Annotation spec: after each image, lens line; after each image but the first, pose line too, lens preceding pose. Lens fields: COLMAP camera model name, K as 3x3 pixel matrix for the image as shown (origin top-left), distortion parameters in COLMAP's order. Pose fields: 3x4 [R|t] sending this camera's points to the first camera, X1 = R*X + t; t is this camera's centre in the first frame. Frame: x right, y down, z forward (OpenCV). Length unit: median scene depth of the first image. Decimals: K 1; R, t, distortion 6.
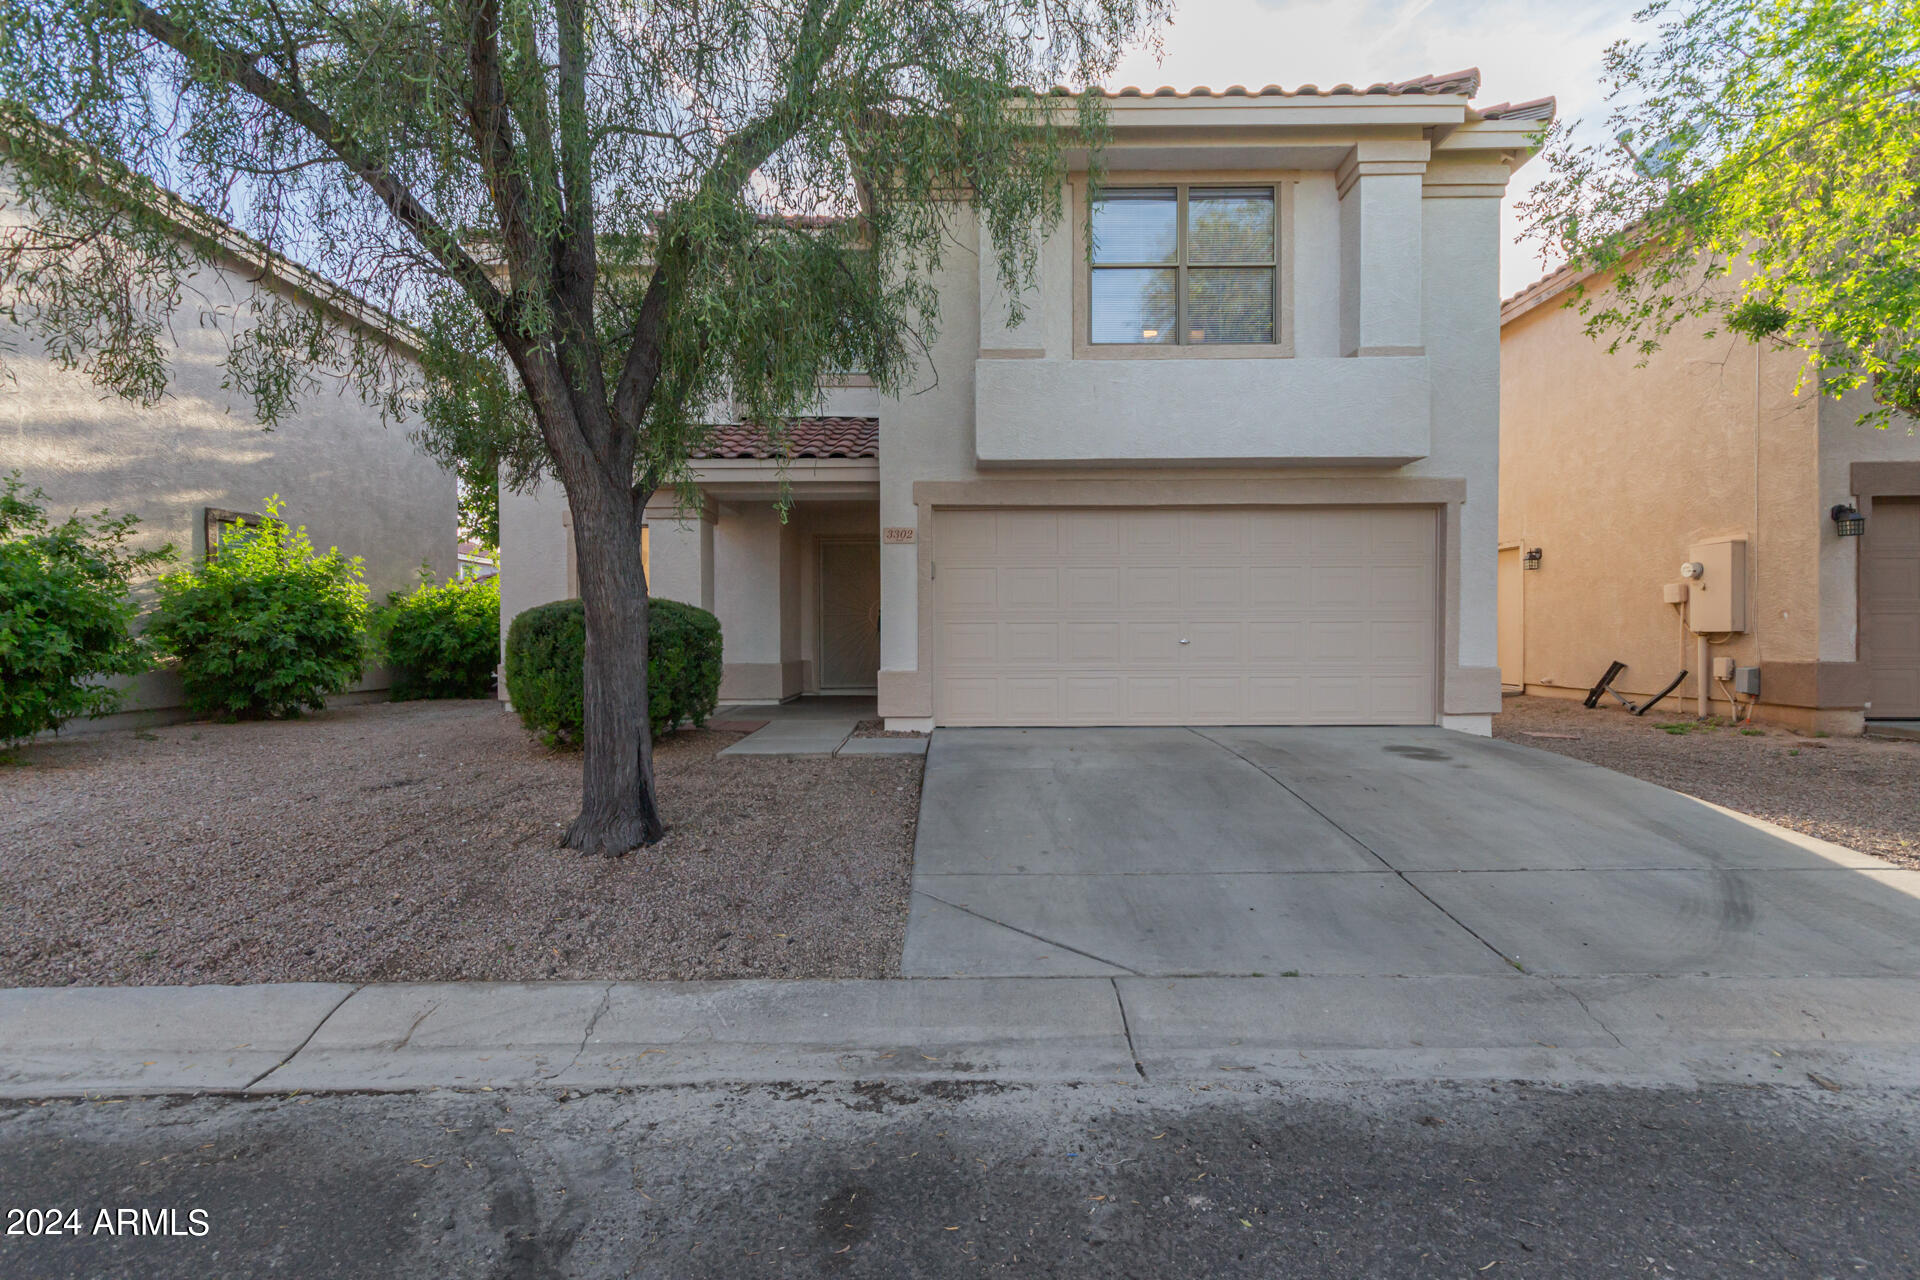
lens RADIAL K [[892.5, 0, 913.0], [0, 892.5, 640.7], [0, 0, 1]] dist [0.012351, 0.000829]
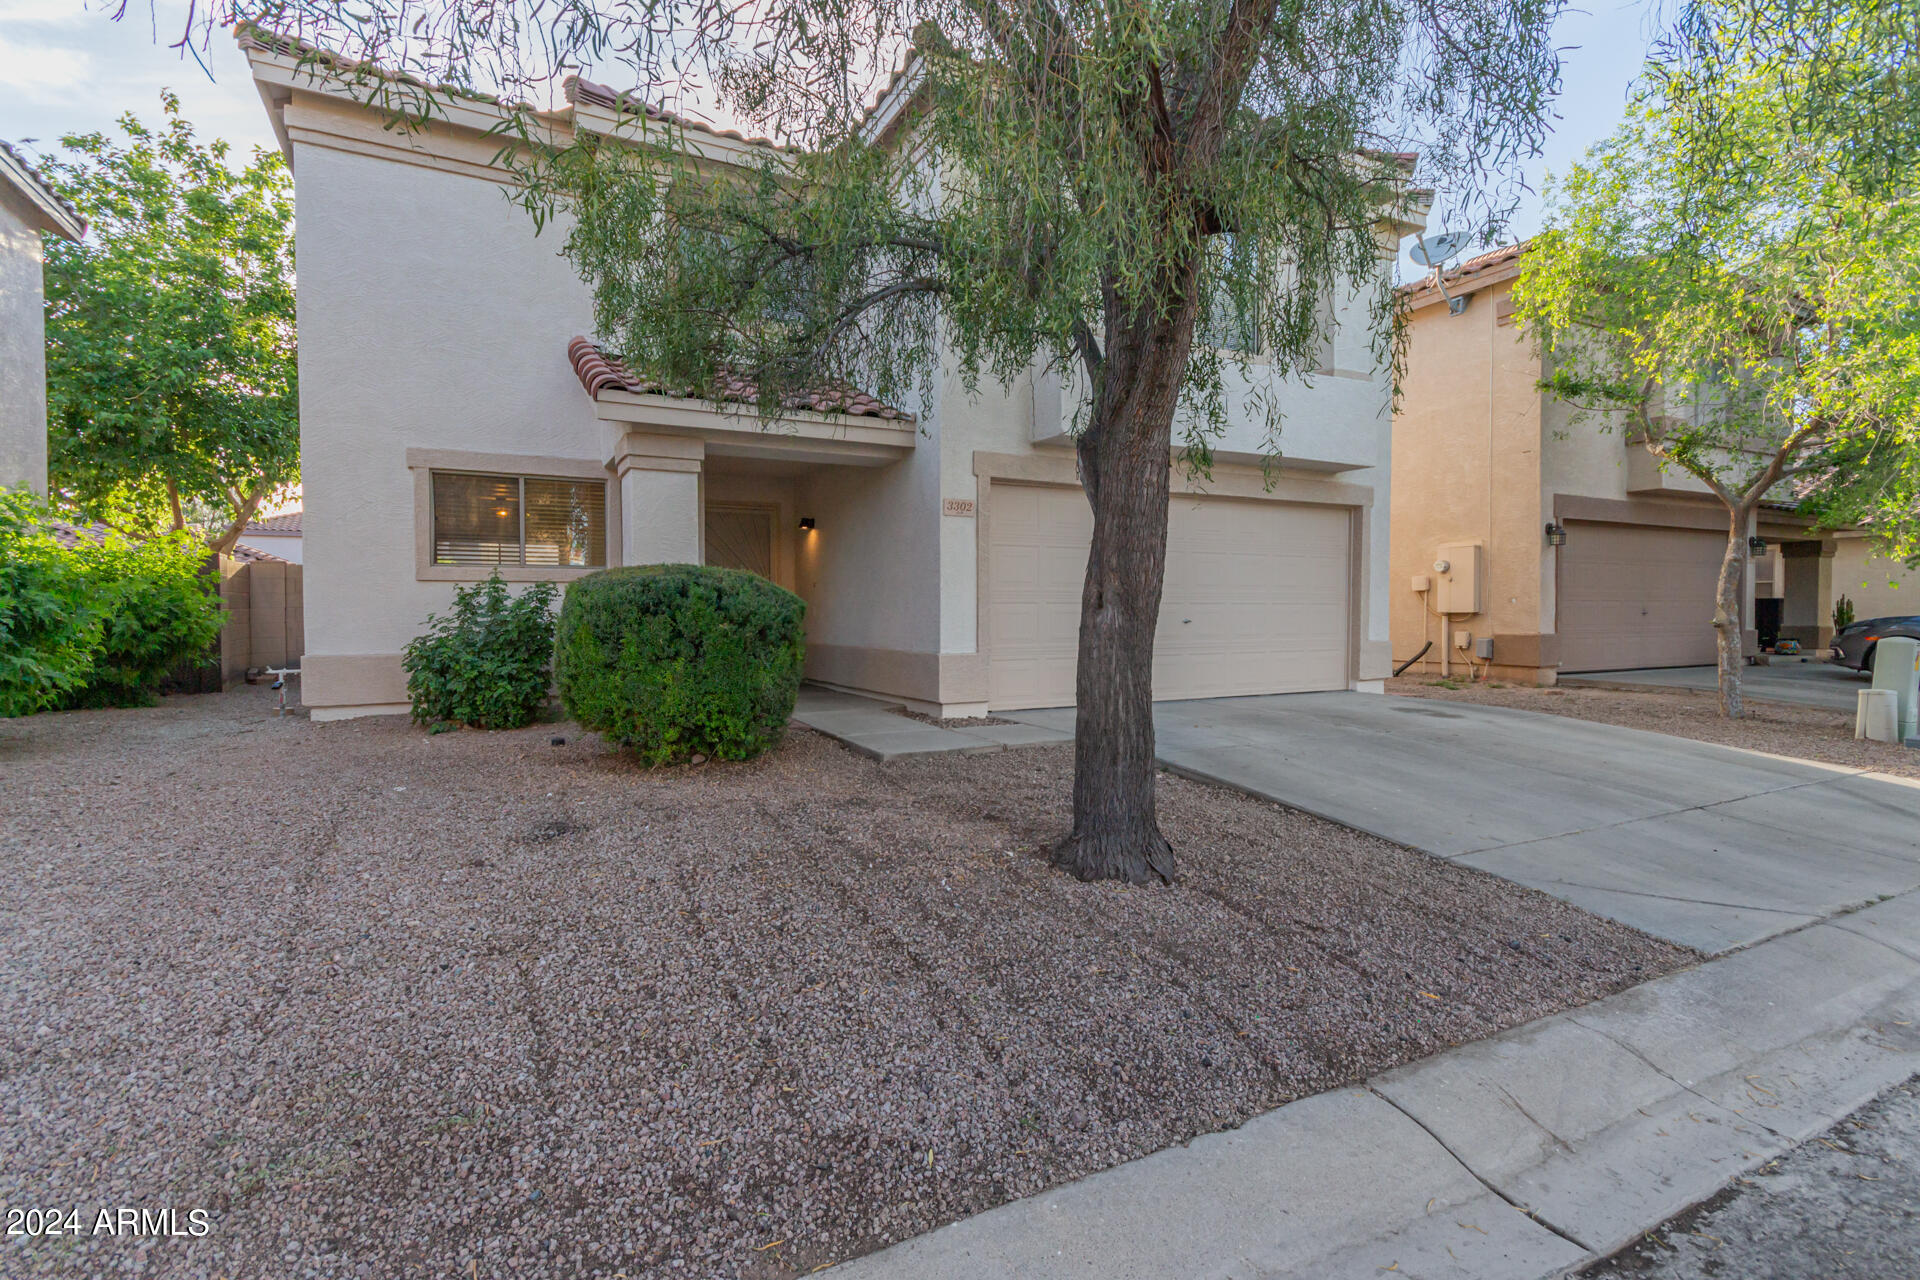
lens RADIAL K [[892.5, 0, 956.8], [0, 892.5, 633.7], [0, 0, 1]] dist [0.012351, 0.000829]
pose [[0.888665, -0.009473, 0.458459, -0.441890], [0.002321, 0.999867, 0.016160, -0.001869], [-0.458551, -0.013297, 0.888569, 0.175807]]
